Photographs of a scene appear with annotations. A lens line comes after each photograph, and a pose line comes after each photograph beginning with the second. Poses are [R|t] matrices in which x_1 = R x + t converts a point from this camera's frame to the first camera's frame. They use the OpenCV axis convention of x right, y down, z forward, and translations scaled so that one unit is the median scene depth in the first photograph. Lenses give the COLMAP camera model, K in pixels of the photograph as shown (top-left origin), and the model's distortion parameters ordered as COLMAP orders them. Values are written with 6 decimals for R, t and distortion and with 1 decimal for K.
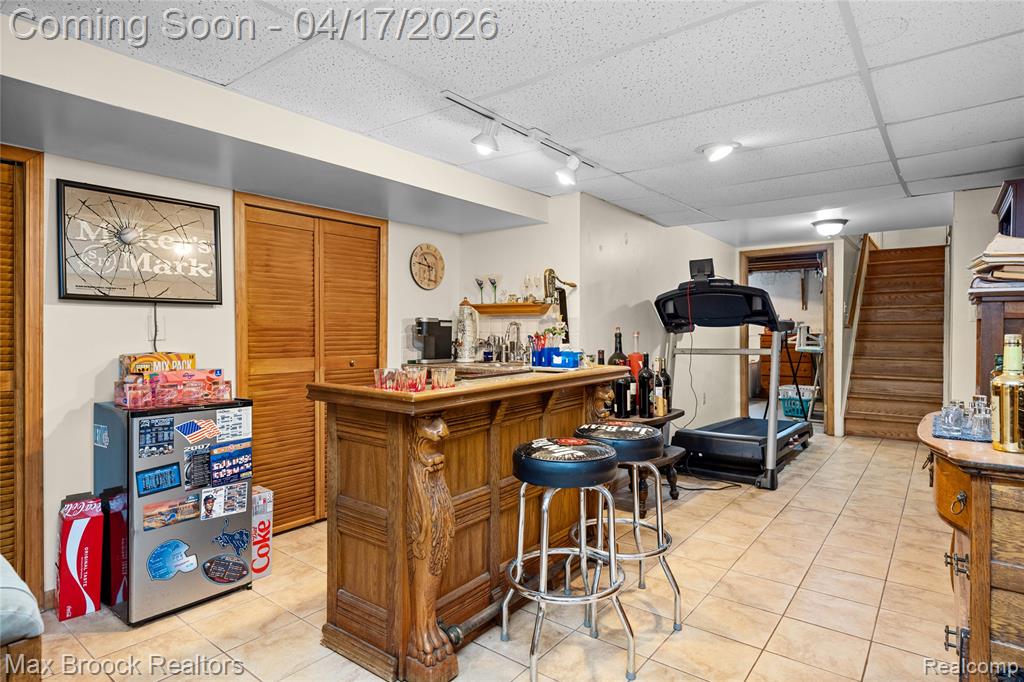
lens RADIAL K [[555.4, 0, 509.5], [0, 555.4, 329.1], [0, 0, 1]] dist [-0.000370, -0.001479]
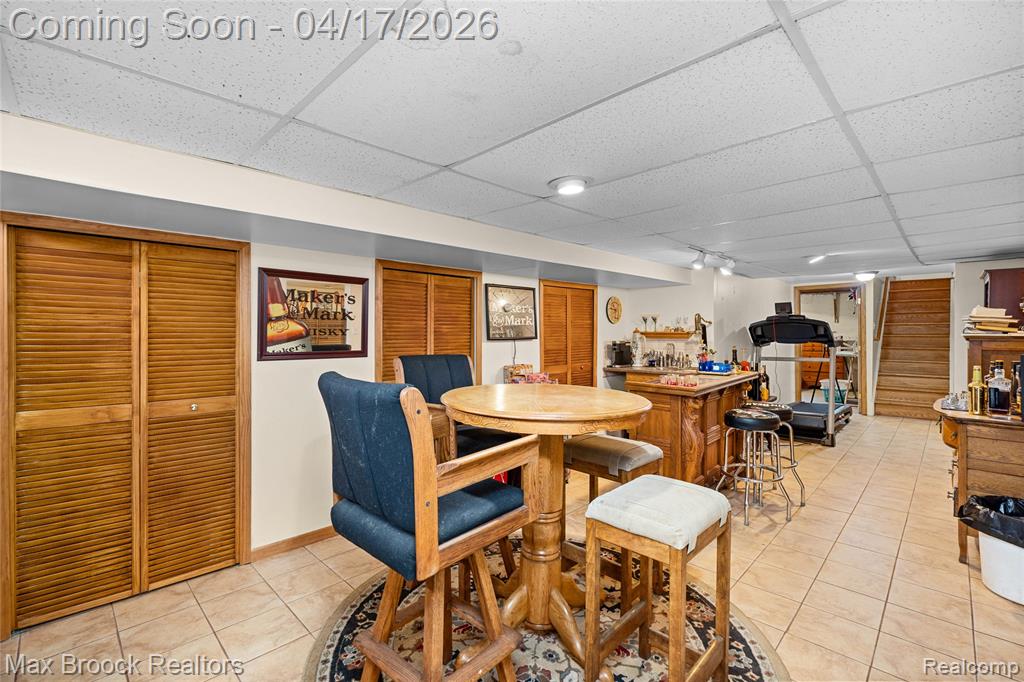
lens RADIAL K [[458.6, 0, 508.8], [0, 458.6, 327.1], [0, 0, 1]] dist [0.000006, 0.000031]
pose [[0.994487, -0.005818, -0.104695, -0.356980], [0.005557, 0.999981, -0.002792, -0.064758], [0.104709, 0.002195, 0.994500, -0.470717]]
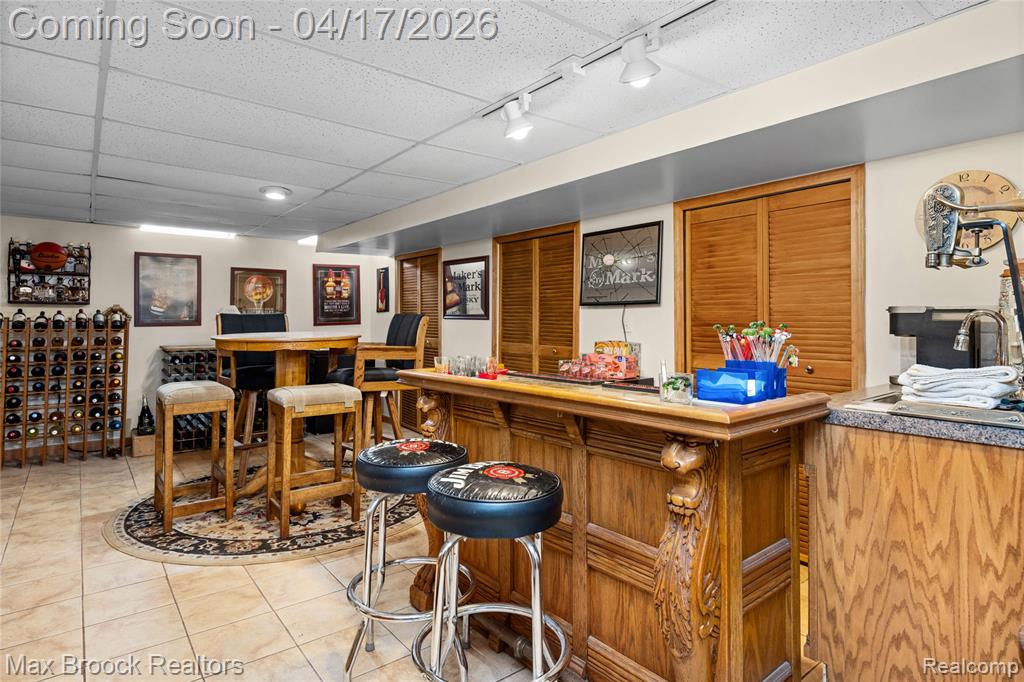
lens RADIAL K [[542.2, 0, 515.2], [0, 542.2, 305.8], [0, 0, 1]] dist [-0.002916, -0.000445]
pose [[-0.225462, -0.030889, -0.973762, 0.531082], [-0.001908, 0.999509, -0.031264, -0.002176], [0.974250, -0.005190, -0.225410, 0.762502]]
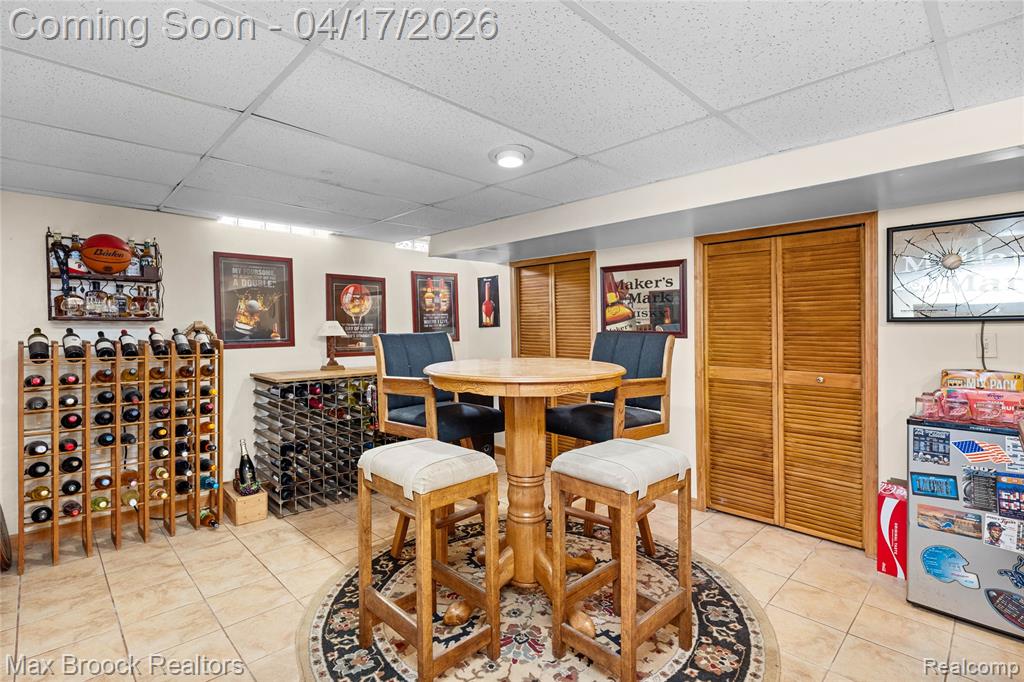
lens RADIAL K [[482.1, 0, 513.5], [0, 482.1, 331.9], [0, 0, 1]] dist [-0.001747, -0.000417]
pose [[-0.125540, 0.001287, -0.992088, 0.259319], [0.004482, 0.999990, 0.000730, -0.023449], [0.992078, -0.004355, -0.125545, 0.184317]]
